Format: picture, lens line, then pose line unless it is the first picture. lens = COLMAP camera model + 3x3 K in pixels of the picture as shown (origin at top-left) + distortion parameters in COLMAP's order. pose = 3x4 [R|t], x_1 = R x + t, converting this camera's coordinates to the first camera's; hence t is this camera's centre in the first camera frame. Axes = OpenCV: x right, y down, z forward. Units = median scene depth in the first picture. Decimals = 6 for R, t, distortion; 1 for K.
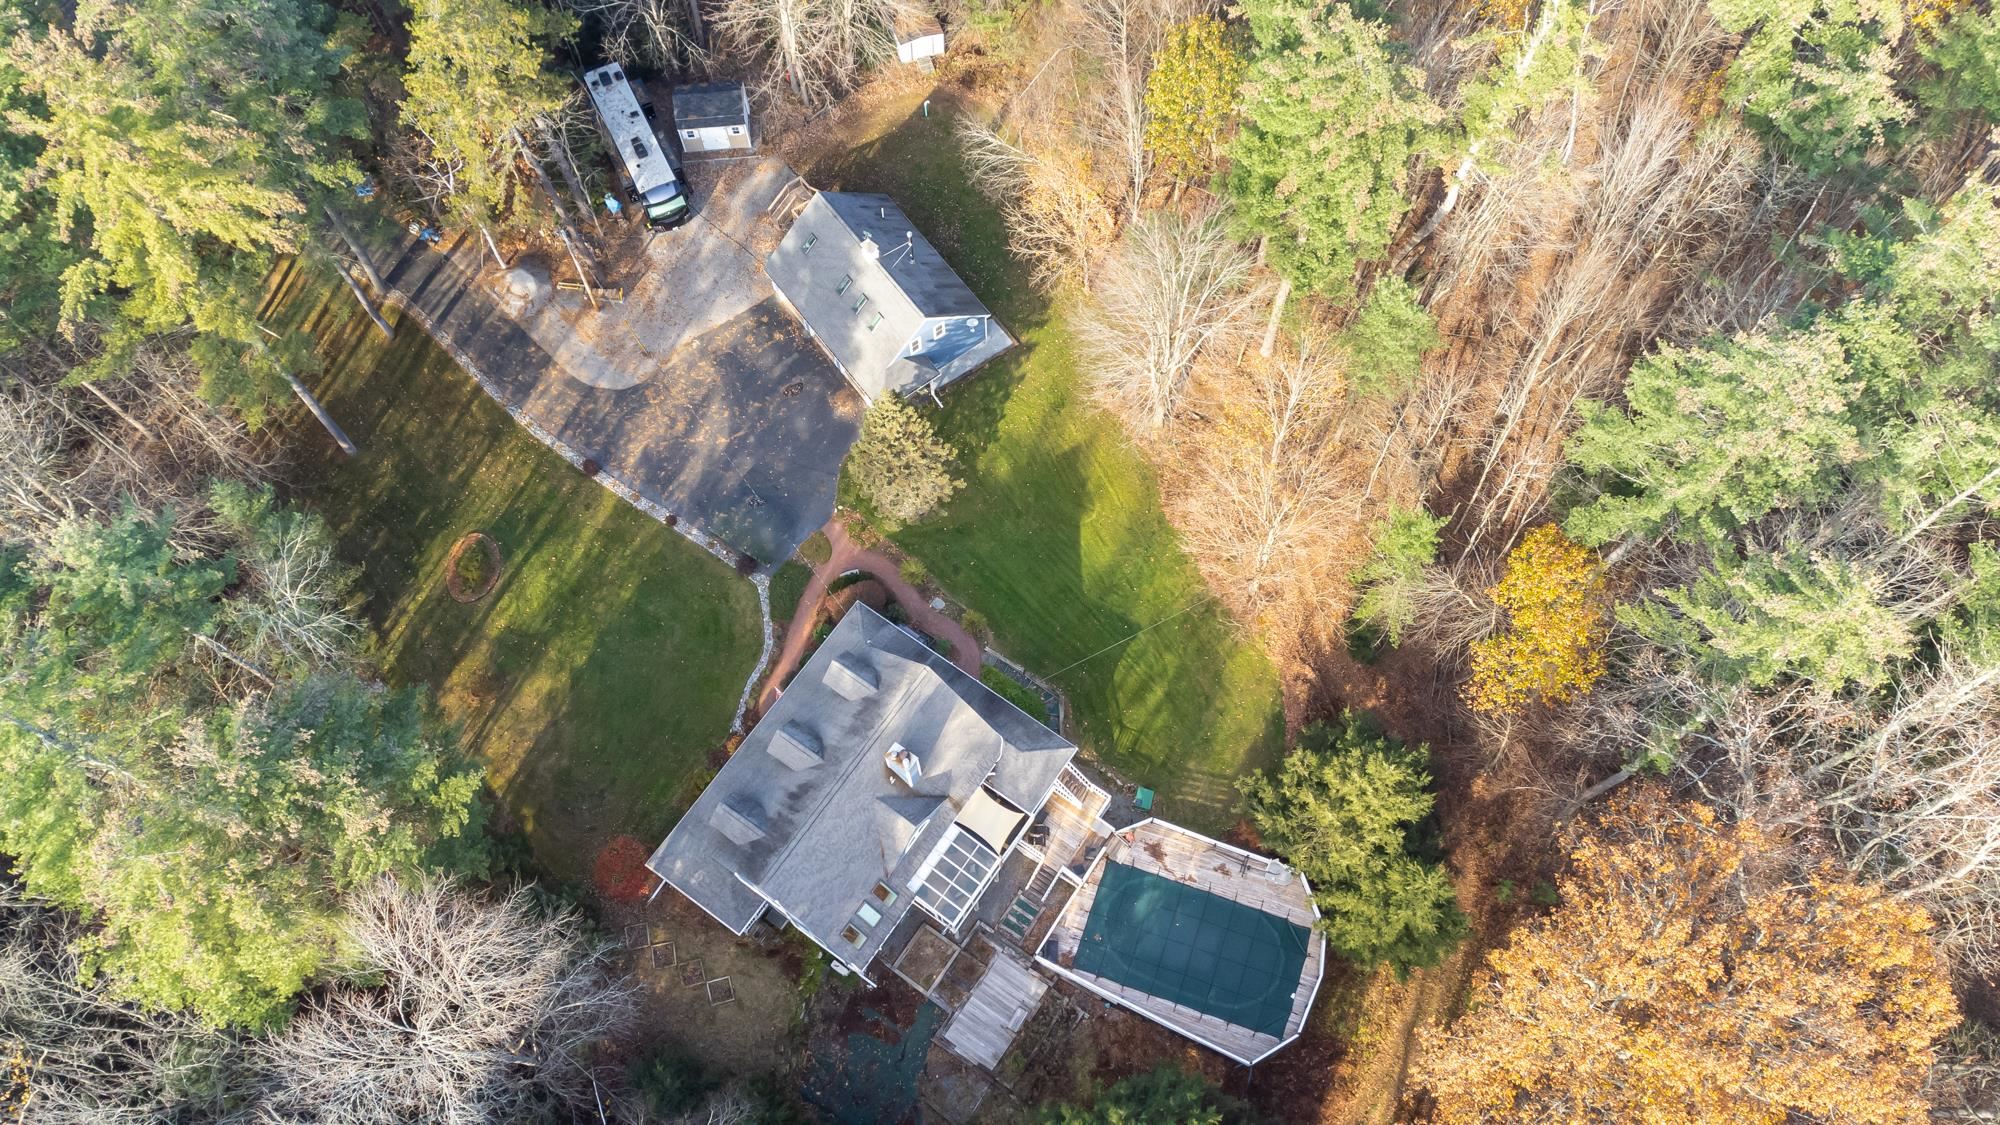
lens RADIAL K [[1460.4, 0, 1000.0], [0, 1460.4, 562.5], [0, 0, 1]] dist [0.110987, 0.000027]
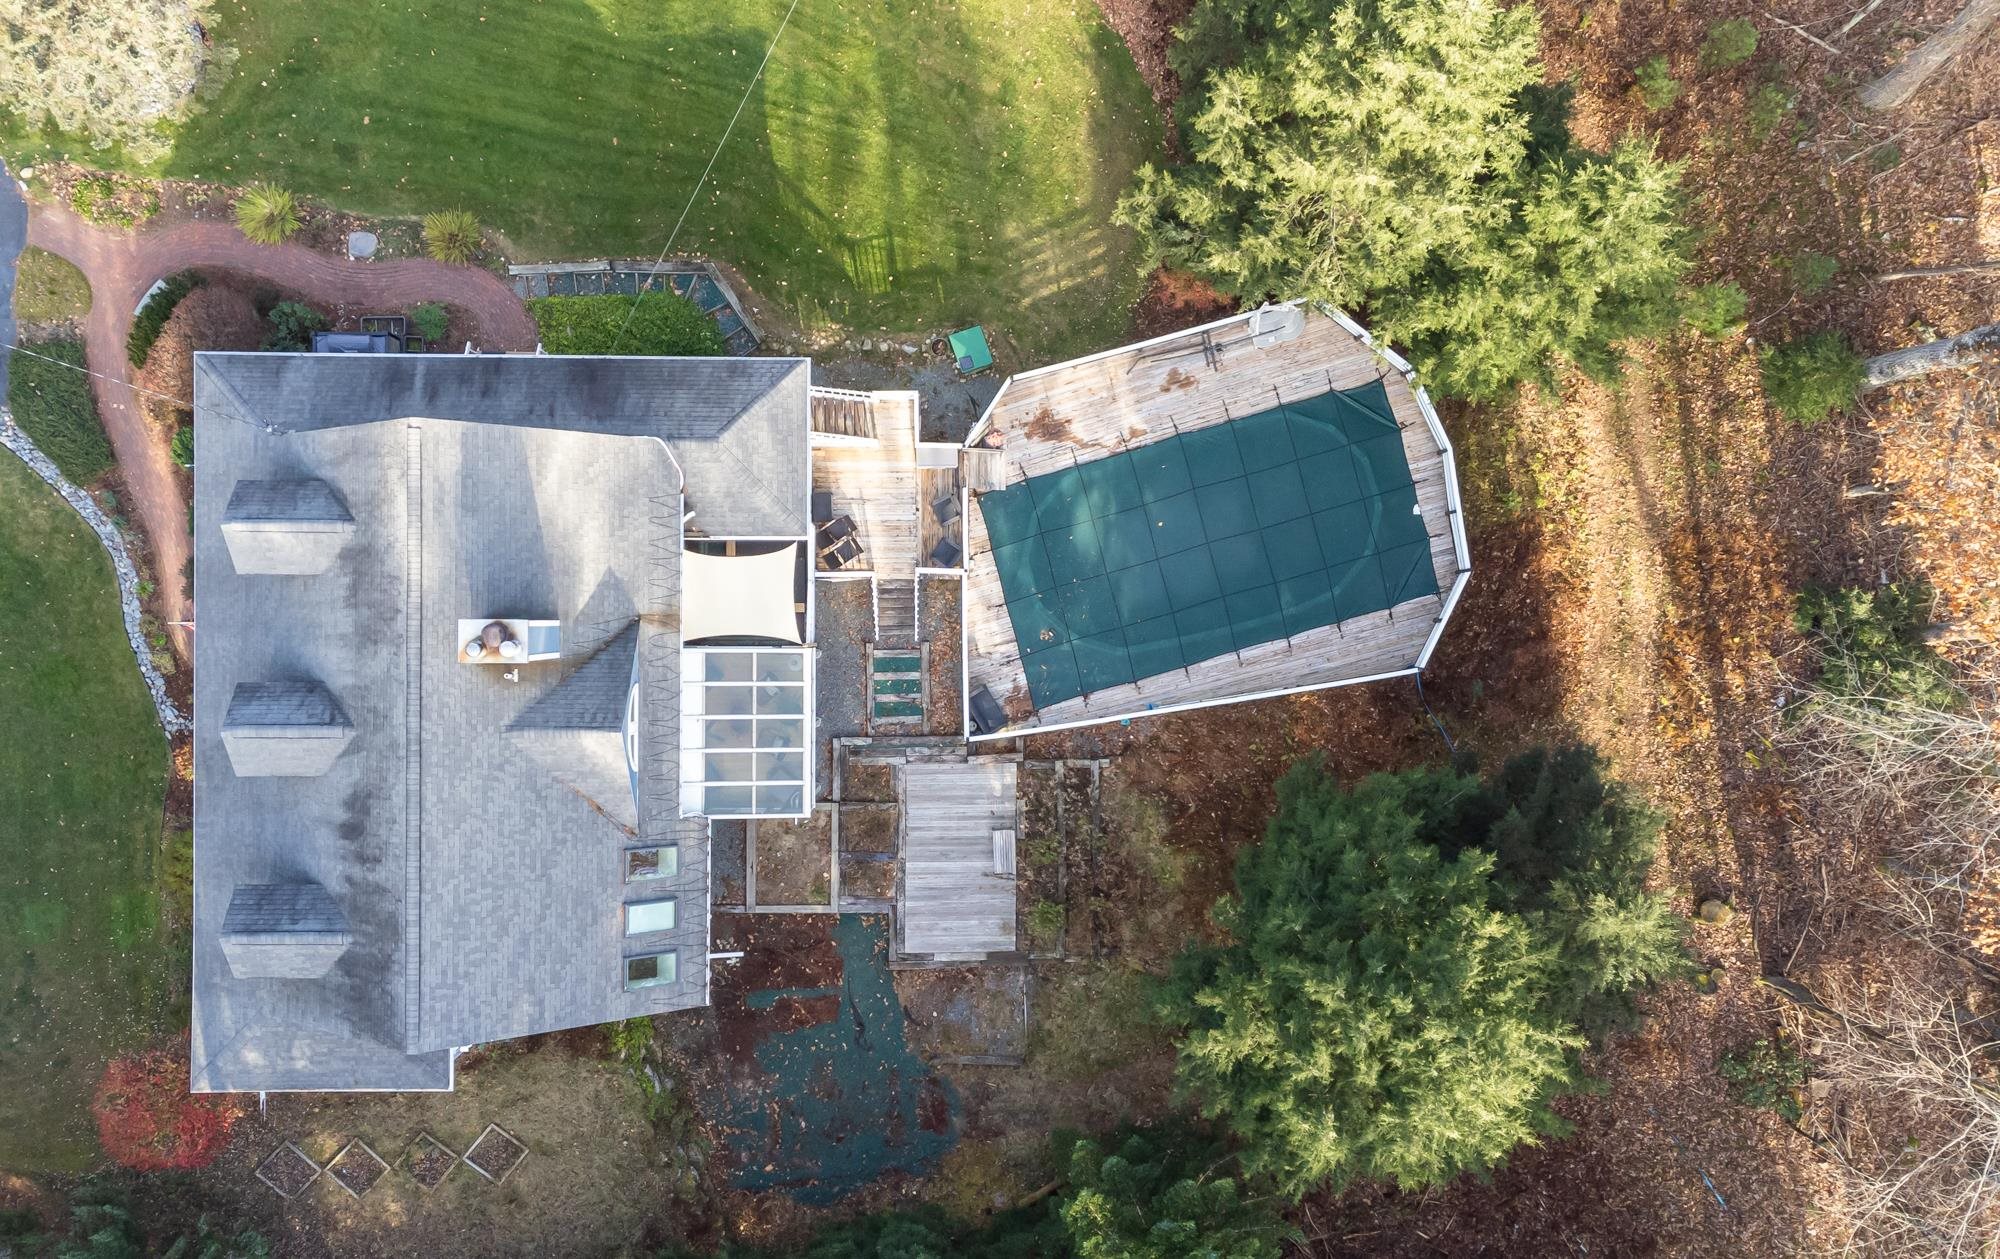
lens RADIAL K [[1727.4, 0, 955.1], [0, 1727.4, 635.2], [0, 0, 1]] dist [0.071782, 0.006812]
pose [[0.817311, -0.576111, 0.009970, 0.035360], [0.525884, 0.752903, 0.395705, 0.002086], [-0.235476, -0.318171, 0.918324, 0.465815]]
